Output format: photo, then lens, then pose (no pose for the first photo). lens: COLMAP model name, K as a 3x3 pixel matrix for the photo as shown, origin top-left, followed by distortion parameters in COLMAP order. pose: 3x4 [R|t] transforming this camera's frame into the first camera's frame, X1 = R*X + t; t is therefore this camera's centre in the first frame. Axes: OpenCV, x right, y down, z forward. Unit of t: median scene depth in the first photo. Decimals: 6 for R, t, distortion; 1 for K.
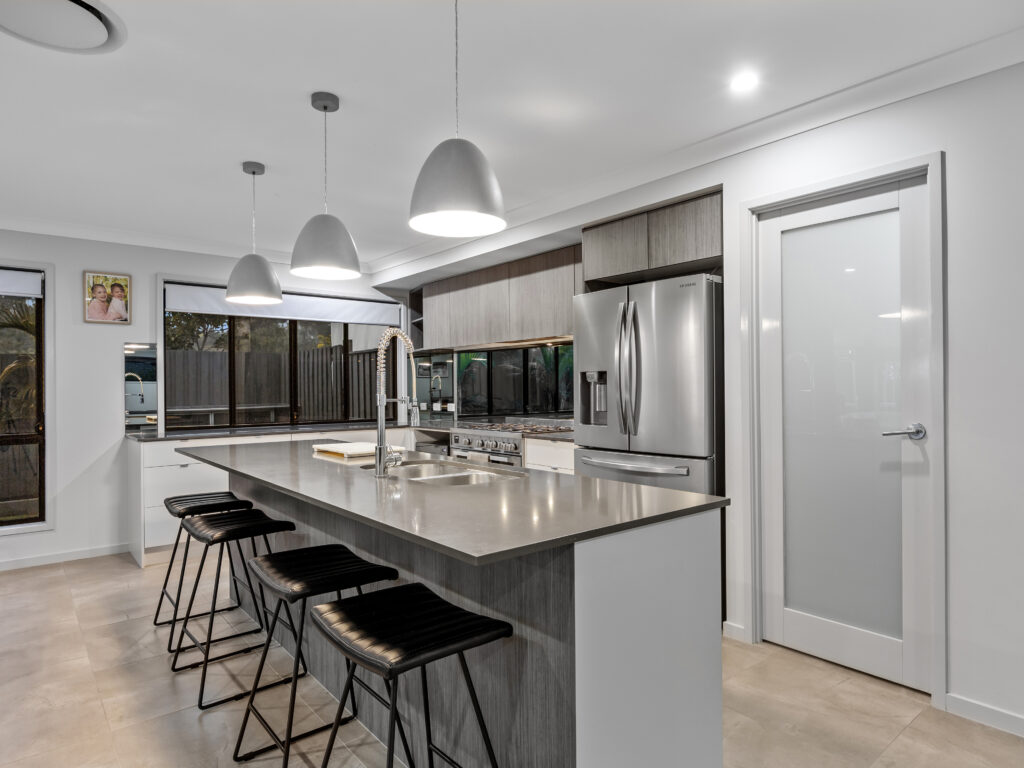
lens RADIAL K [[597.1, 0, 504.4], [0, 597.1, 381.5], [0, 0, 1]] dist [0.004865, -0.000399]
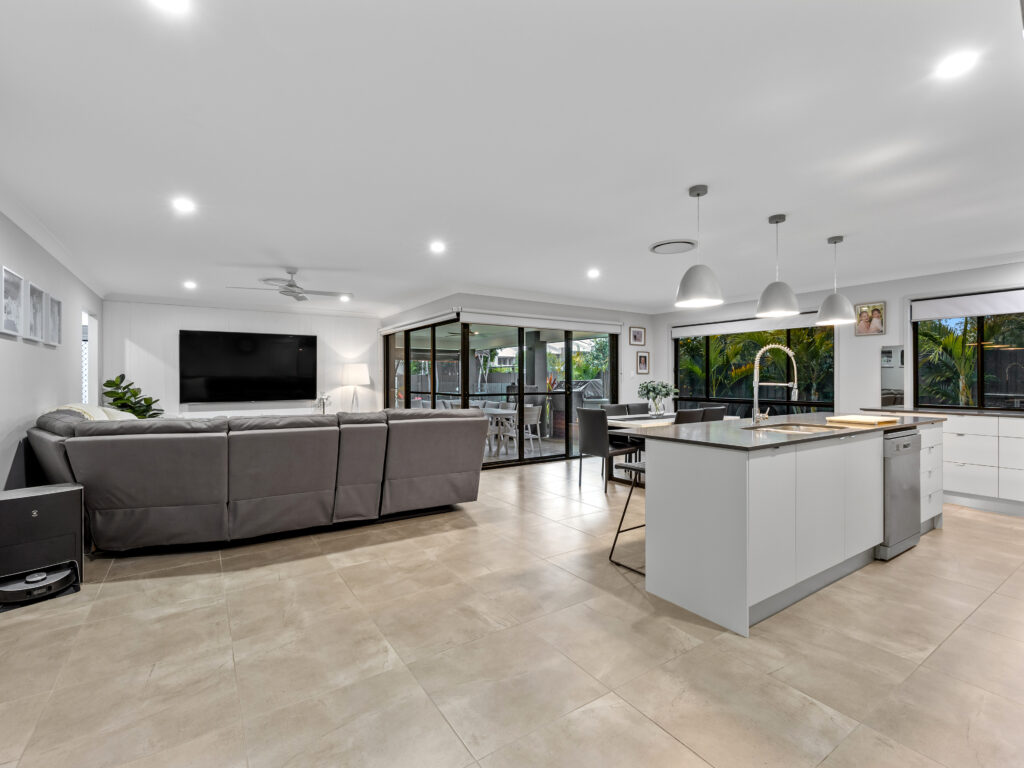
lens RADIAL K [[454.2, 0, 517.0], [0, 454.2, 383.3], [0, 0, 1]] dist [0.000200, 0.000166]
pose [[-0.108489, 0.021191, -0.993872, 0.649386], [0.012042, 0.999727, 0.020001, -0.004535], [0.994025, -0.009798, -0.108715, 0.202230]]
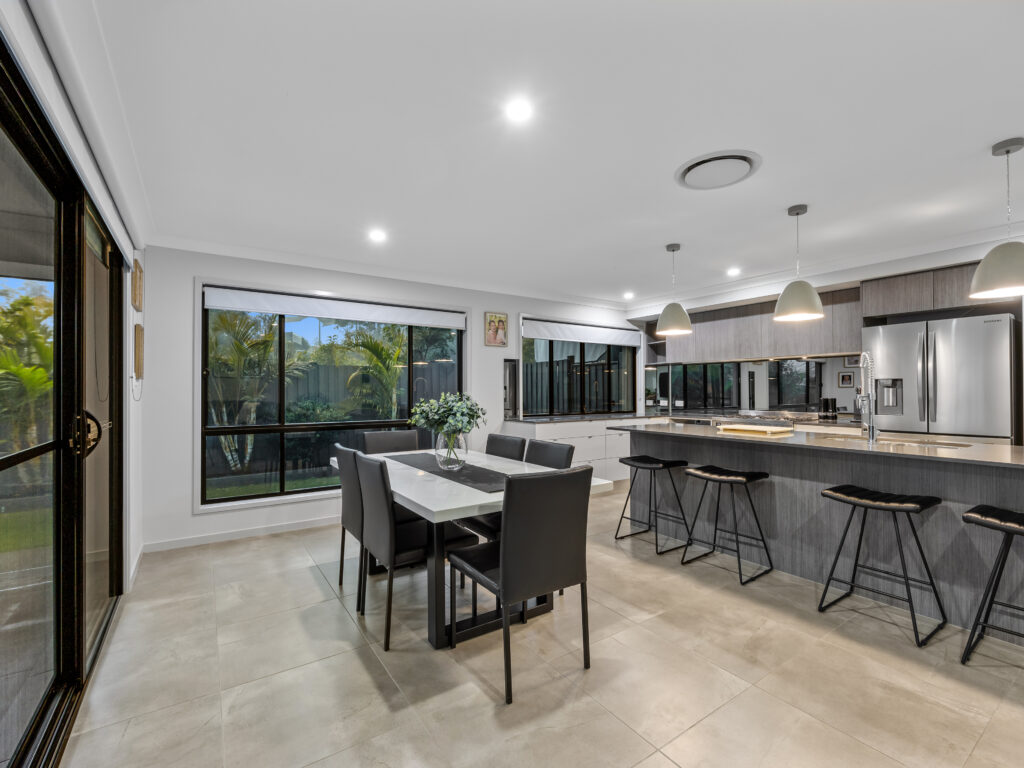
lens RADIAL K [[454.2, 0, 513.5], [0, 454.2, 383.2], [0, 0, 1]] dist [0.000200, 0.000166]
pose [[0.996858, 0.004300, -0.079096, -0.535321], [-0.004753, 0.999973, -0.005535, 0.003643], [0.079070, 0.005894, 0.996852, -0.150238]]
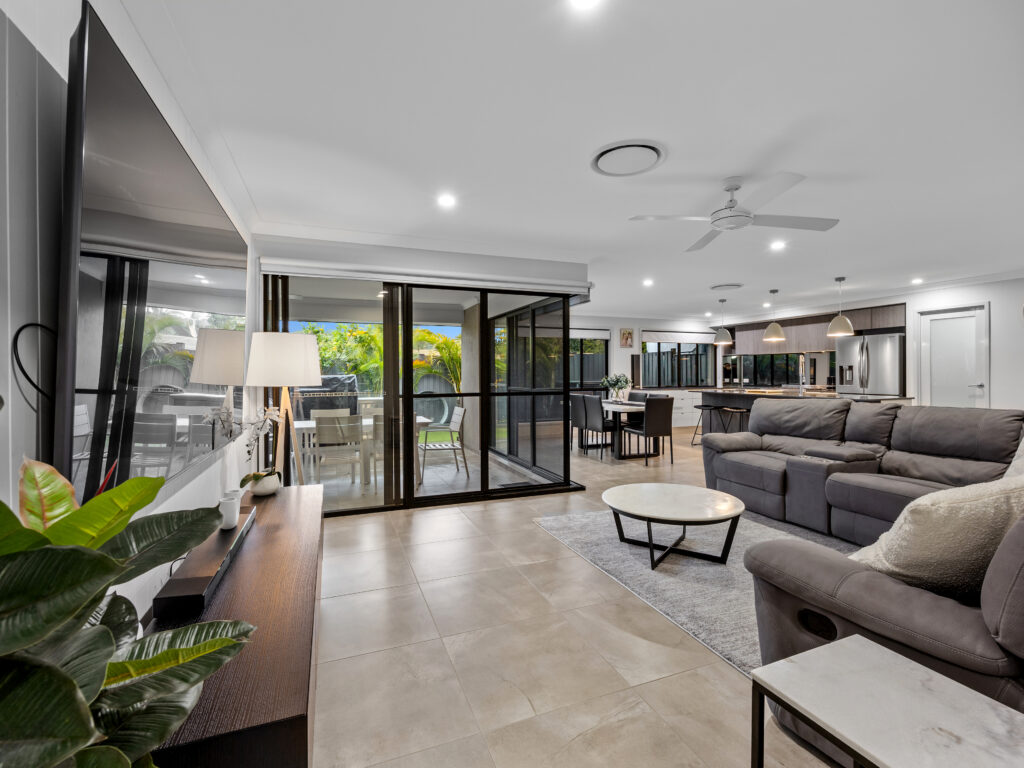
lens RADIAL K [[454.2, 0, 518.4], [0, 454.2, 370.1], [0, 0, 1]] dist [0.000200, 0.000166]
pose [[0.956476, 0.001456, -0.291807, -0.540217], [-0.000142, 0.999990, 0.004525, -0.004490], [0.291811, -0.004286, 0.956466, -1.137276]]
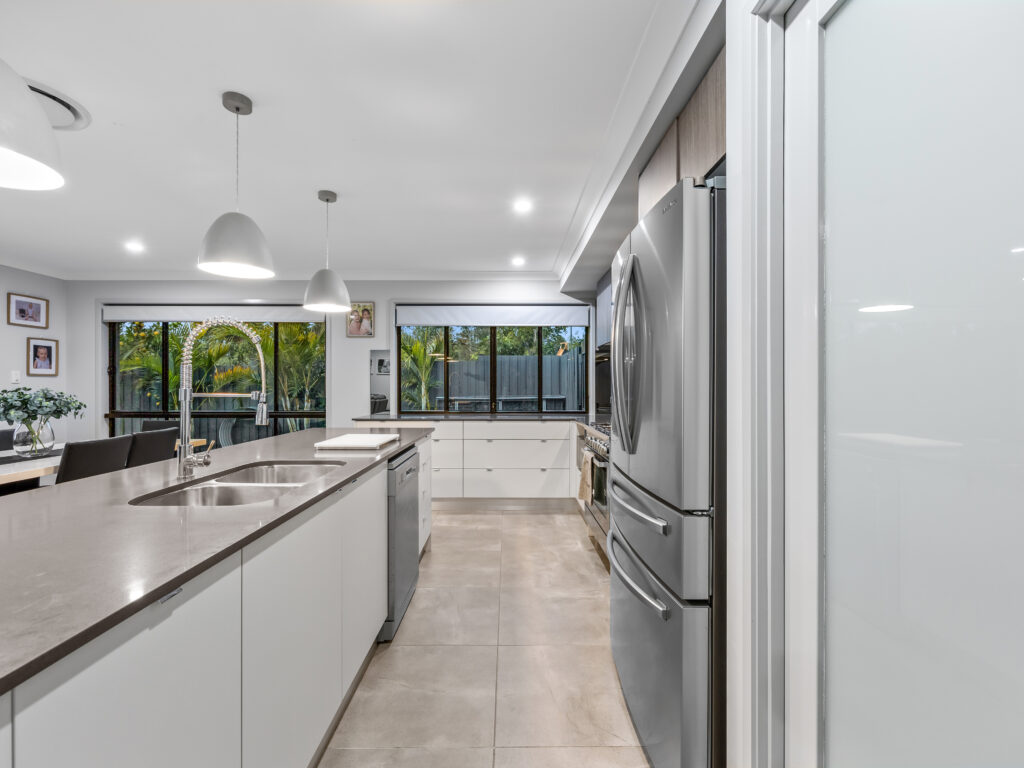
lens RADIAL K [[454.2, 0, 507.4], [0, 454.2, 382.3], [0, 0, 1]] dist [0.000200, 0.000166]
pose [[0.771174, 0.009196, -0.636559, 0.315049], [-0.004640, 0.999950, 0.008825, 0.001249], [0.636608, -0.003852, 0.771178, 0.385228]]
